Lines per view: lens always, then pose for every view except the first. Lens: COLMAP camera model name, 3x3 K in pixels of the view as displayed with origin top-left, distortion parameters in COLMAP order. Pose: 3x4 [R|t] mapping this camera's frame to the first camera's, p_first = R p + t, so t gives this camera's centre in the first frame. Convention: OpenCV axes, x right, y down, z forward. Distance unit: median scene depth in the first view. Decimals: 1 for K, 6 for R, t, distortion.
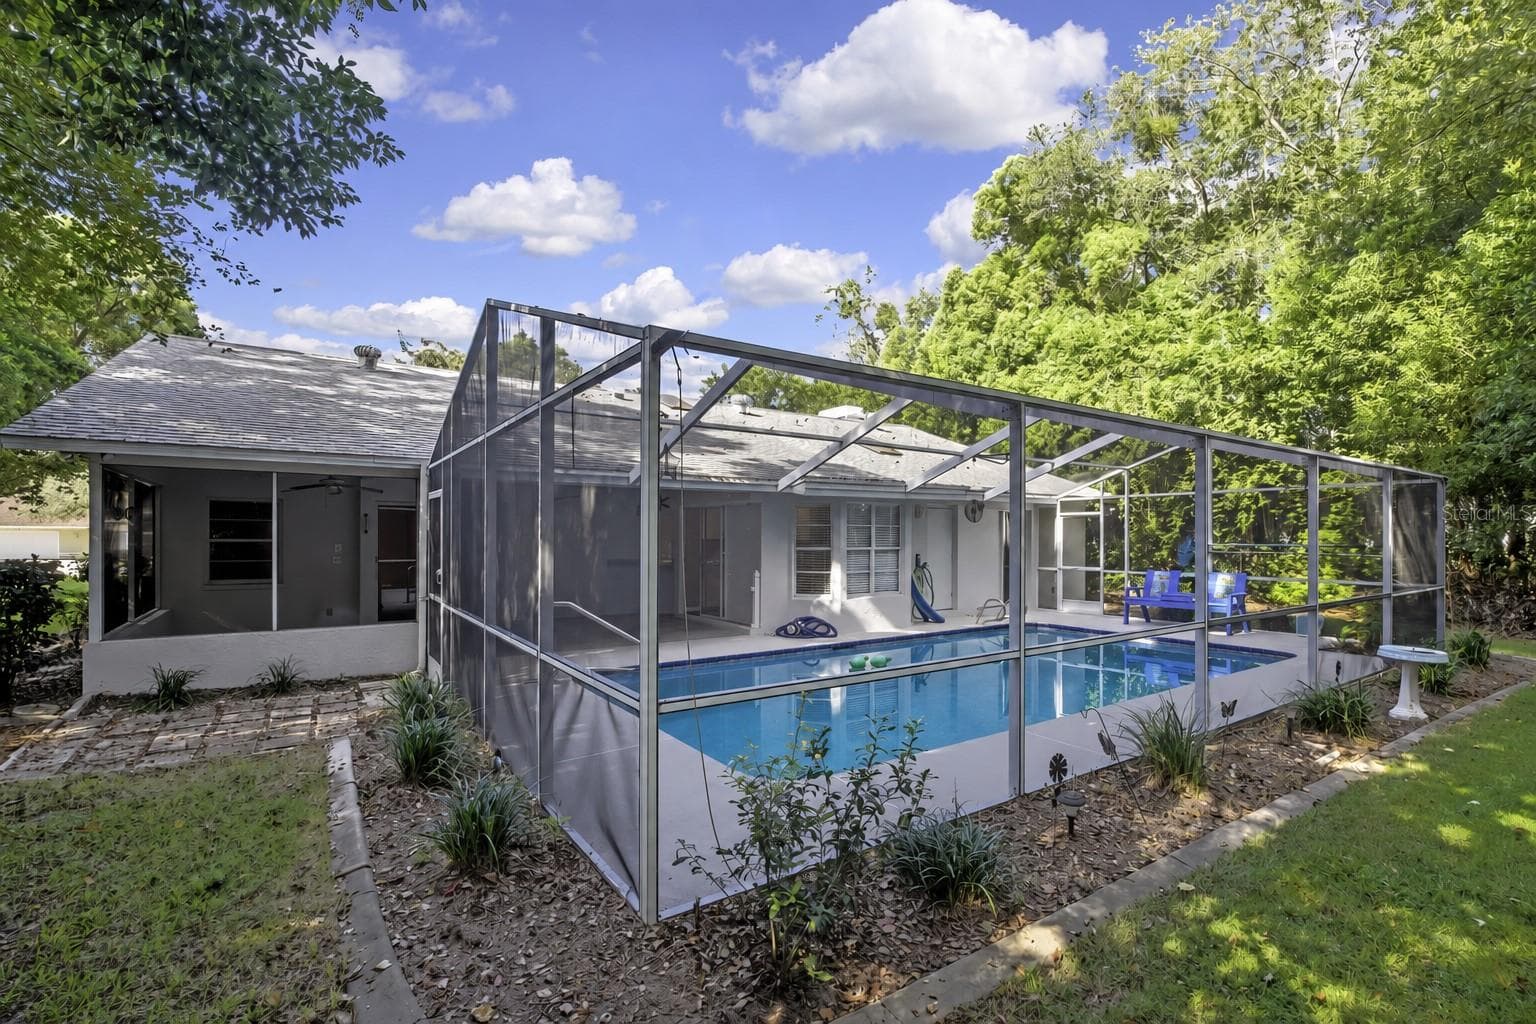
lens RADIAL K [[695.6, 0, 785.9], [0, 695.6, 531.3], [0, 0, 1]] dist [-0.014473, -0.001630]
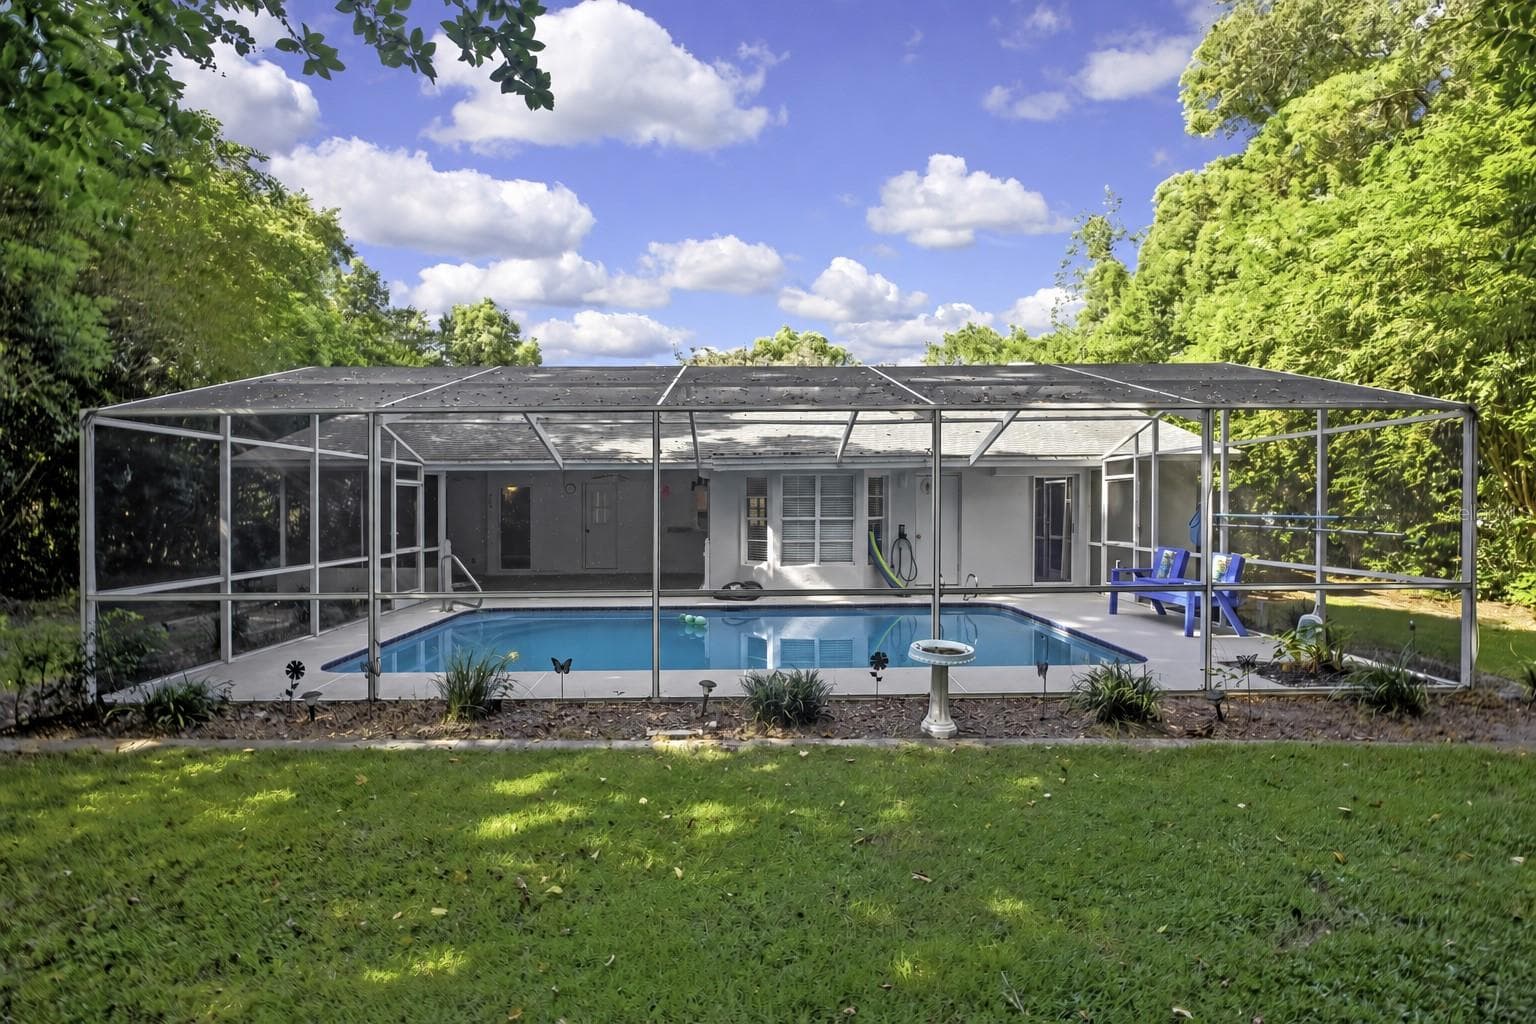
lens RADIAL K [[695.6, 0, 769.1], [0, 695.6, 516.7], [0, 0, 1]] dist [-0.014473, -0.001630]
pose [[0.835600, -0.000433, -0.549338, 0.639478], [0.012620, 0.999751, 0.018409, 0.001849], [0.549194, -0.022316, 0.835397, 0.109188]]
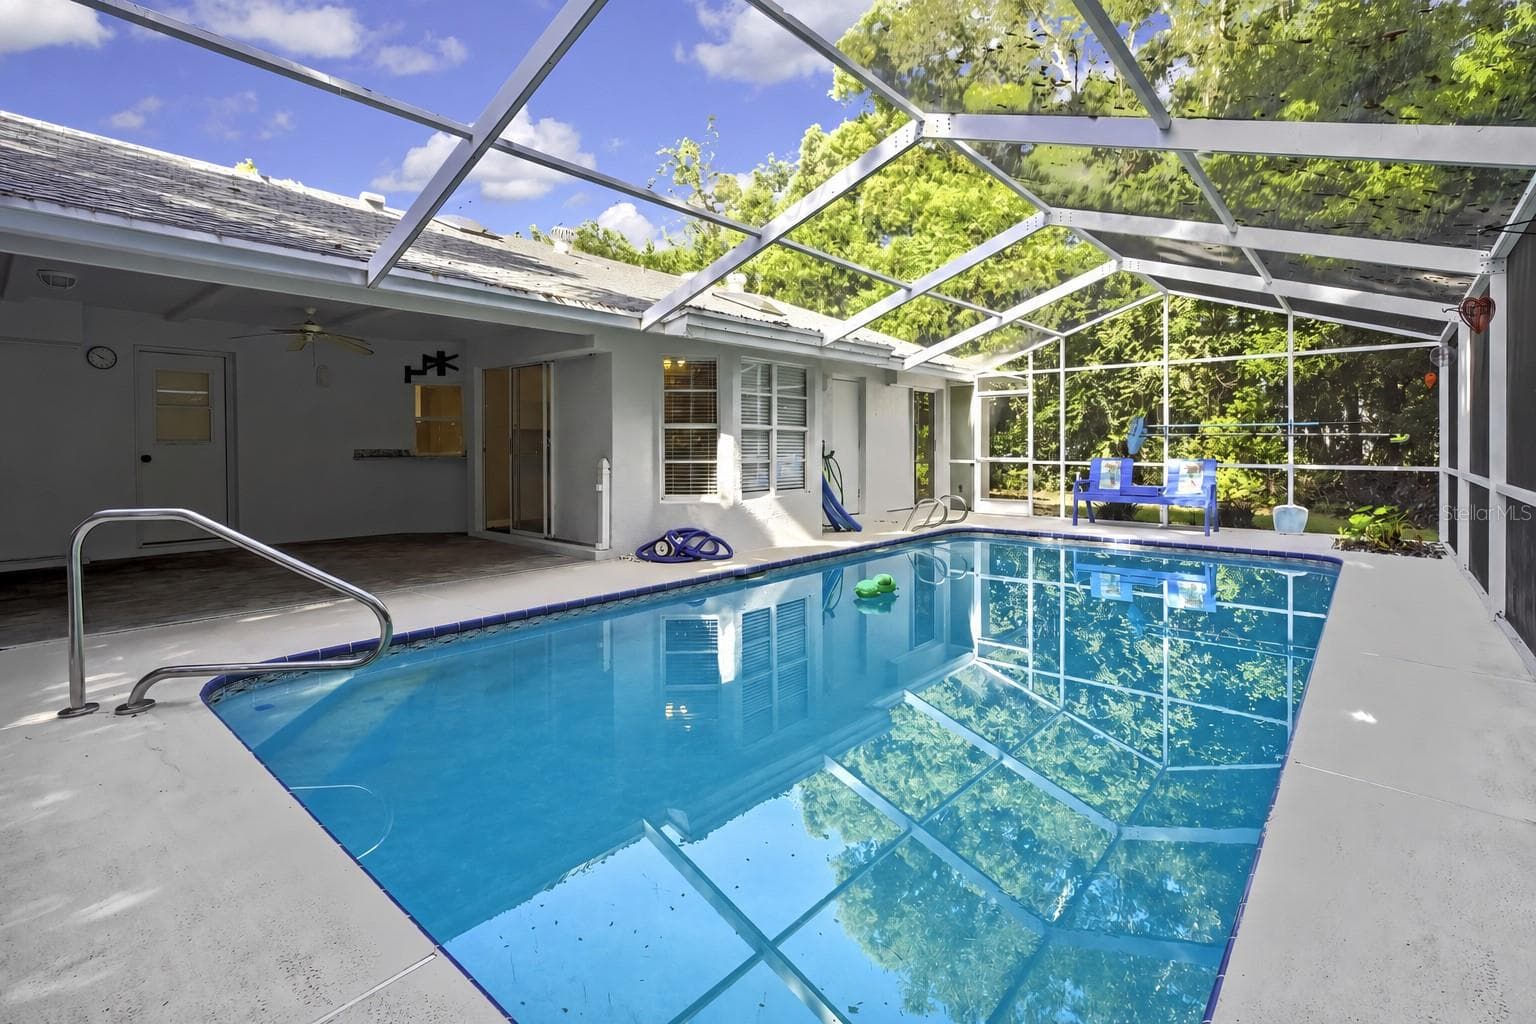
lens RADIAL K [[695.6, 0, 777.7], [0, 695.6, 461.1], [0, 0, 1]] dist [-0.014473, -0.001630]
pose [[0.968876, -0.009200, 0.247374, -0.044486], [0.002985, 0.999671, 0.025488, 0.041056], [-0.247527, -0.023956, 0.968585, 0.330567]]
